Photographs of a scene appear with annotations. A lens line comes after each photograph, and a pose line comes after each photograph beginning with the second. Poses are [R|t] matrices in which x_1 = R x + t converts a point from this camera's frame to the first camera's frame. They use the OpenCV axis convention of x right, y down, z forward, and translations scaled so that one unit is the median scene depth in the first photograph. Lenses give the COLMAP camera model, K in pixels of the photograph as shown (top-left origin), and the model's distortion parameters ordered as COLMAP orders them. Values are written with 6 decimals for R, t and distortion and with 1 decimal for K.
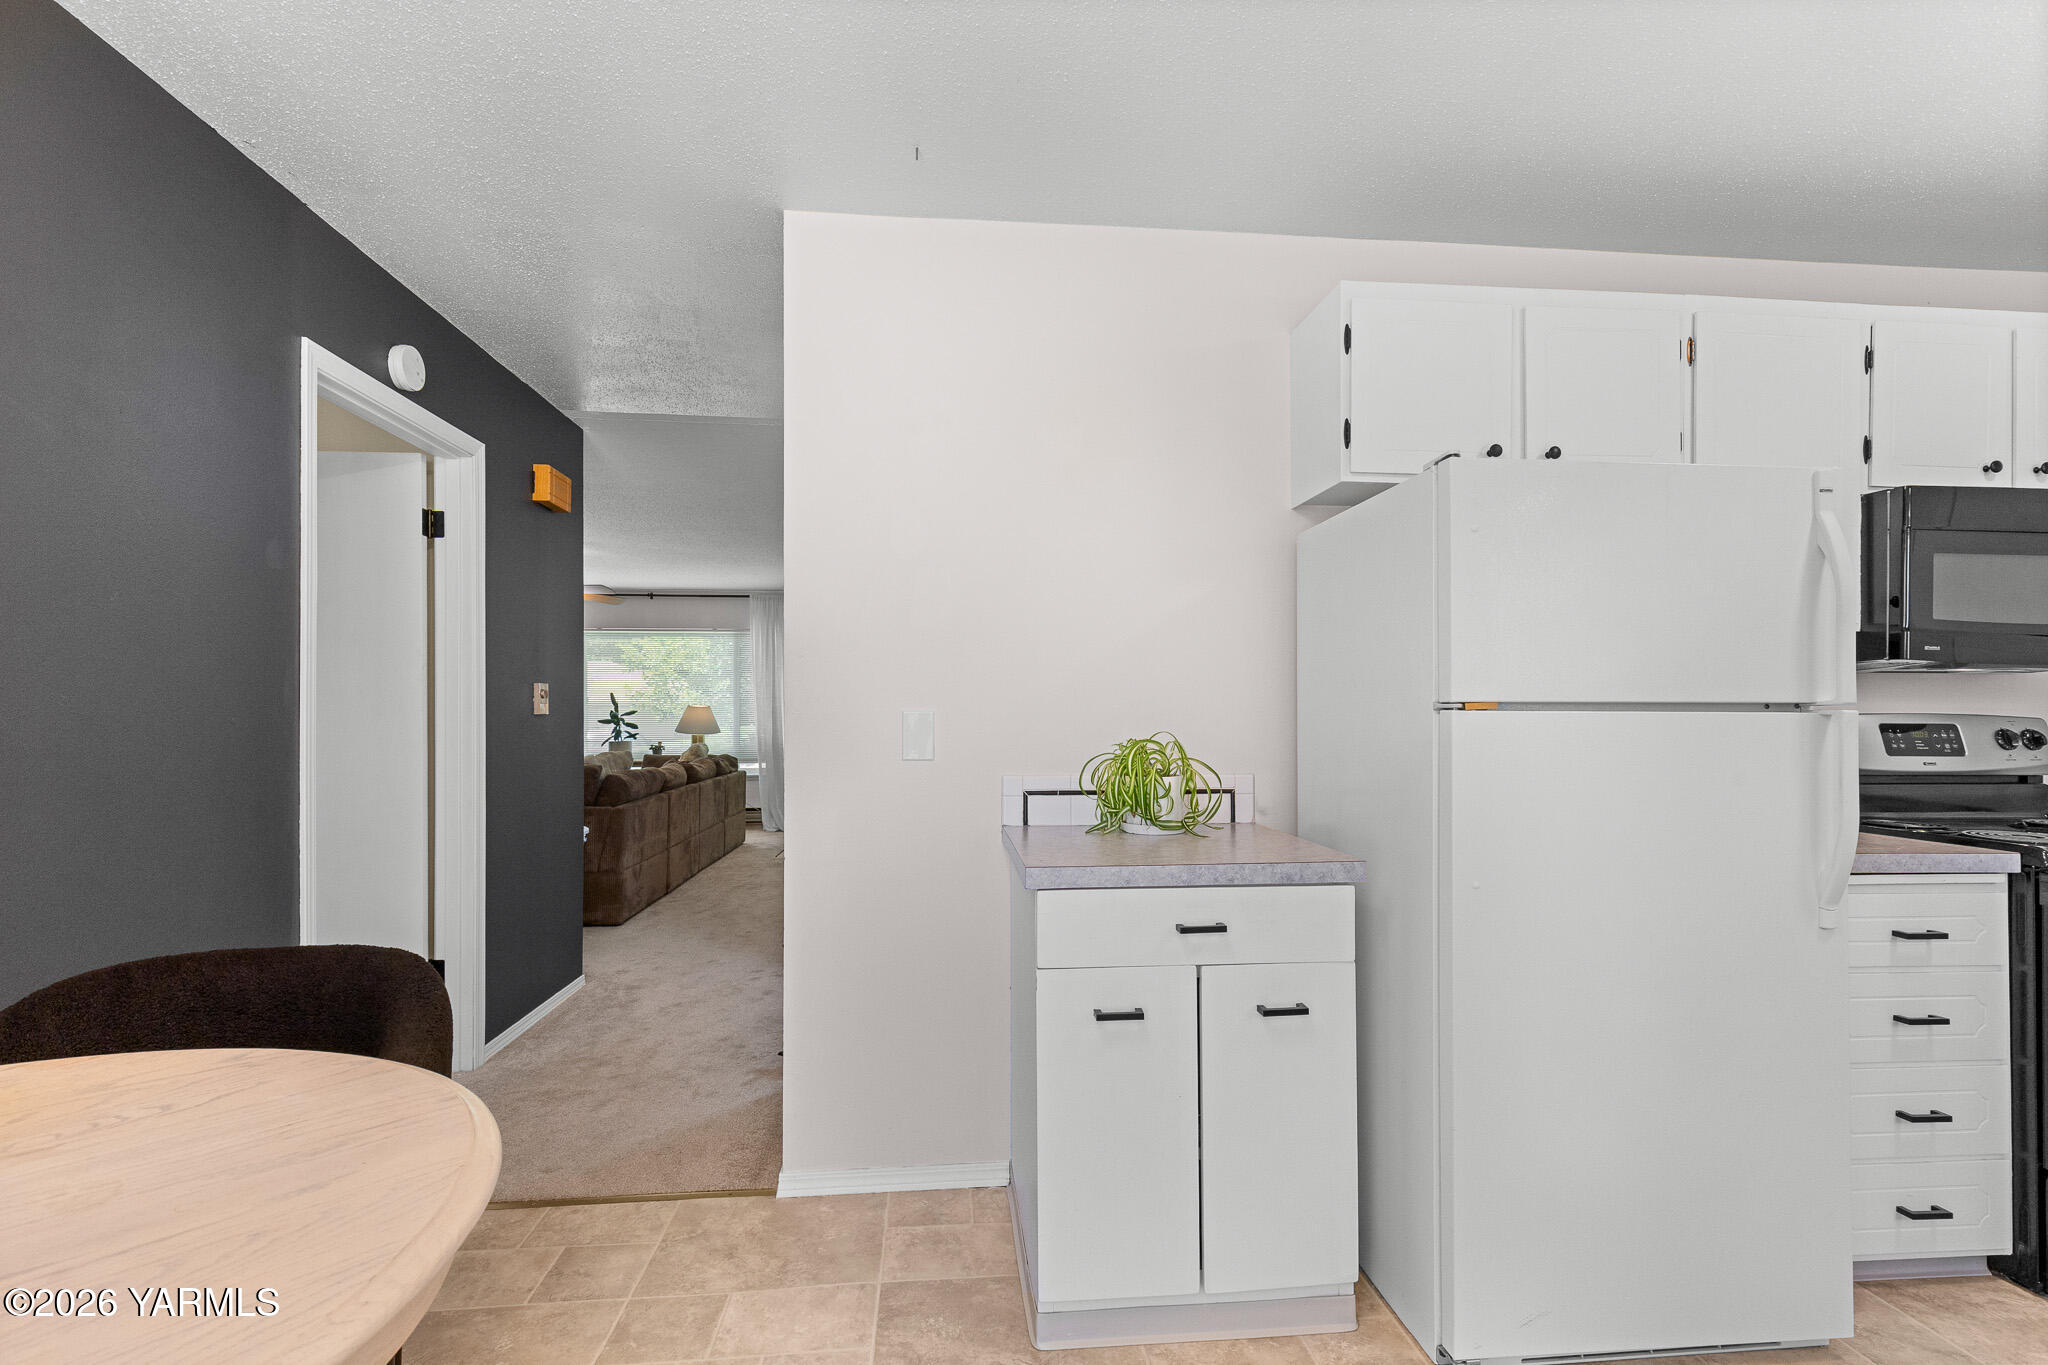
lens RADIAL K [[930.1, 0, 1024.6], [0, 930.1, 703.4], [0, 0, 1]] dist [0.004827, -0.000203]
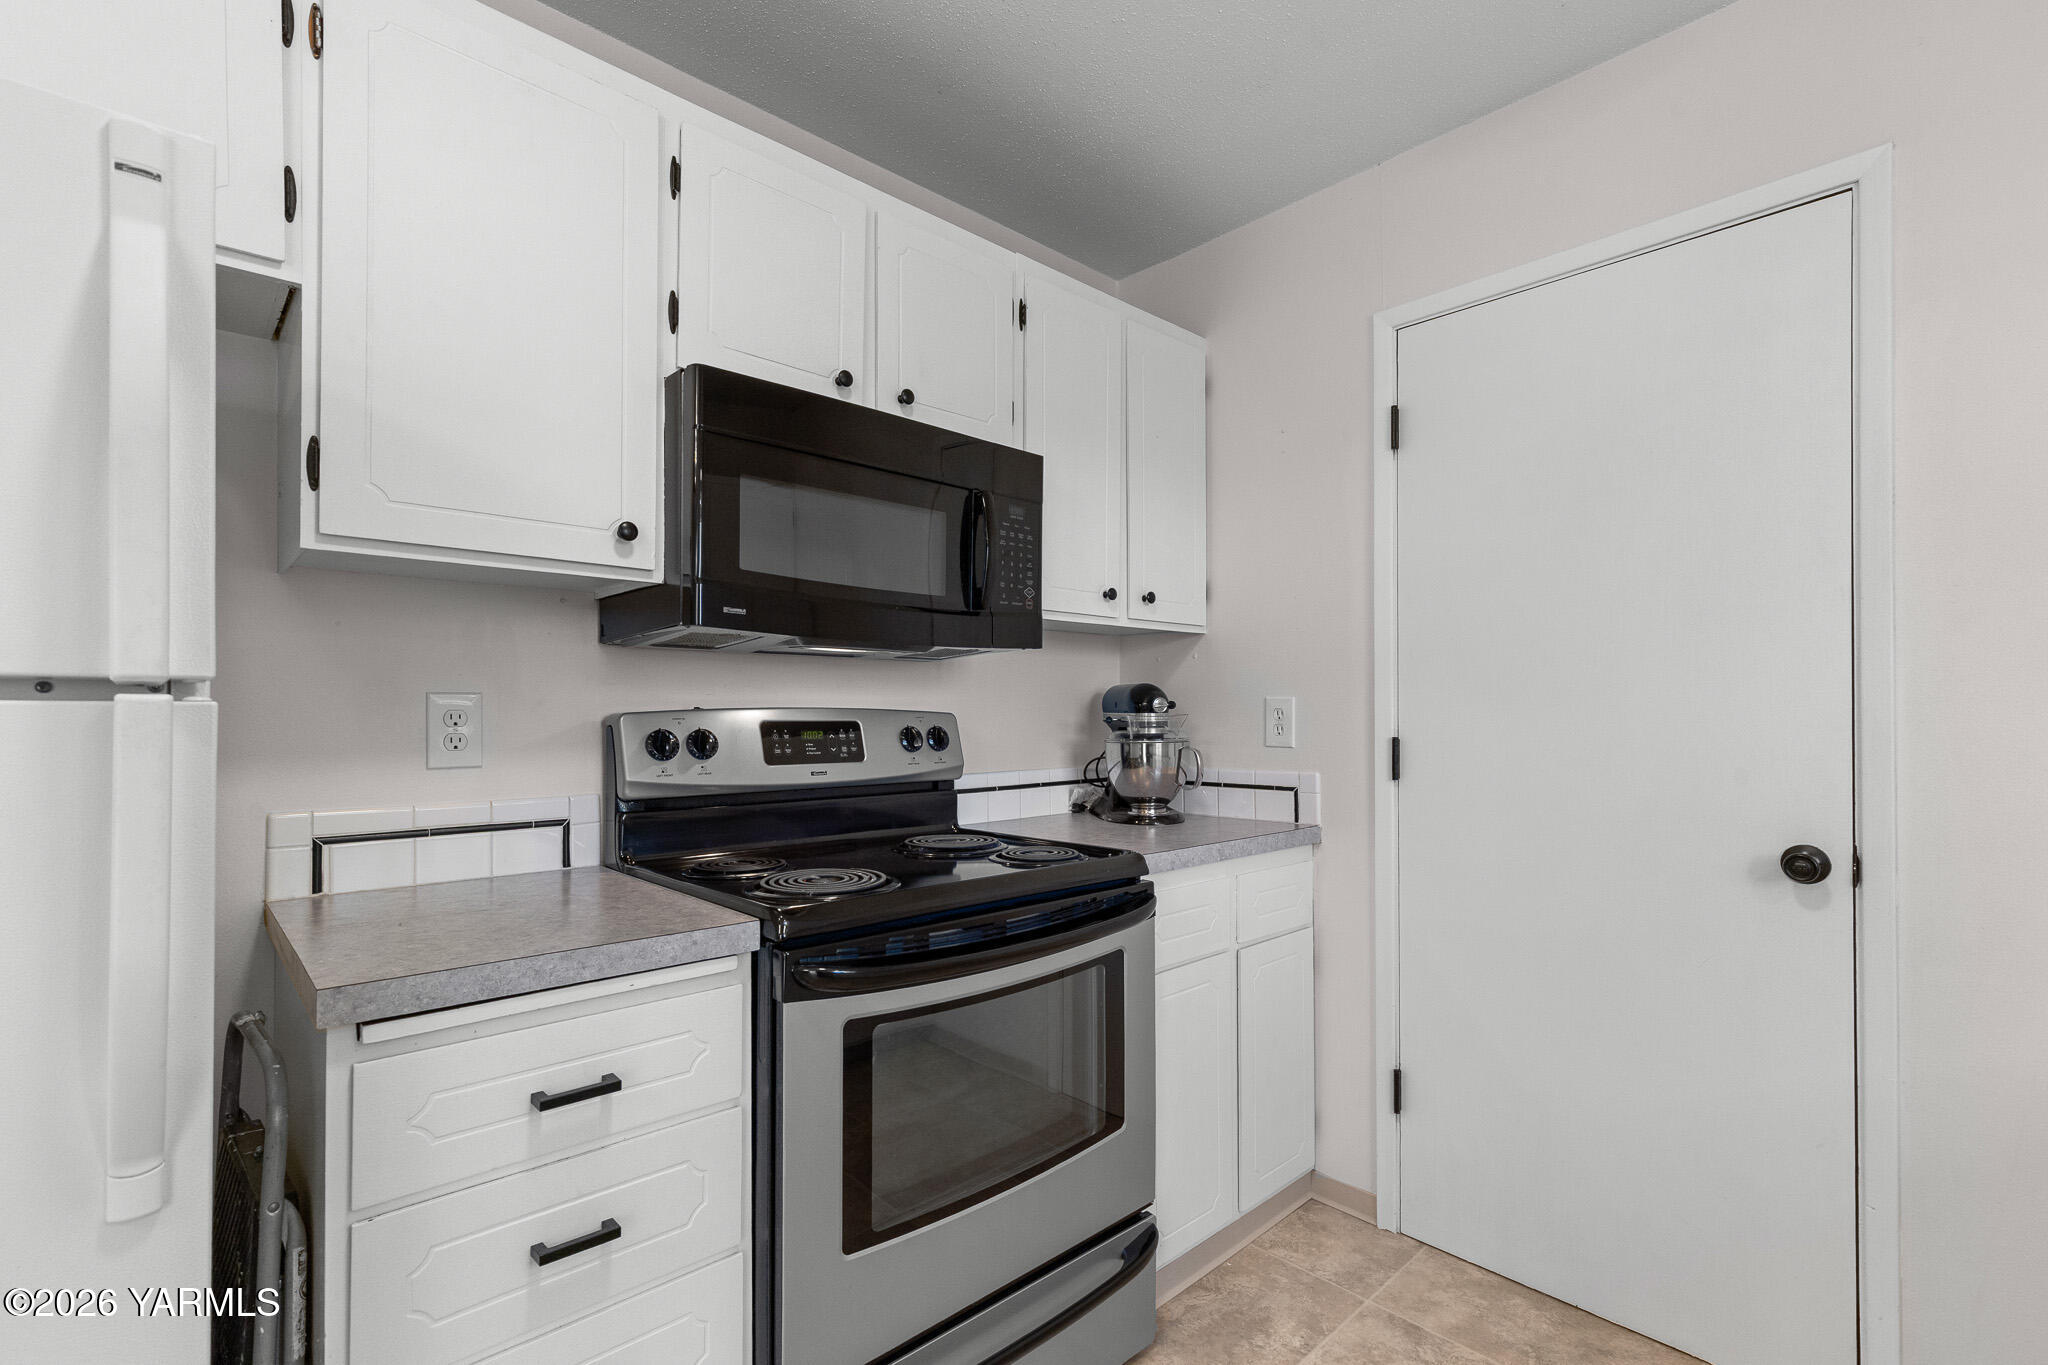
lens RADIAL K [[919.4, 0, 1022.6], [0, 919.4, 704.5], [0, 0, 1]] dist [0.001908, 0.000042]
pose [[0.793876, 0.000931, 0.608079, 0.642641], [-0.003319, 0.999991, 0.002802, 0.005365], [-0.608071, -0.004243, 0.793871, 0.301124]]
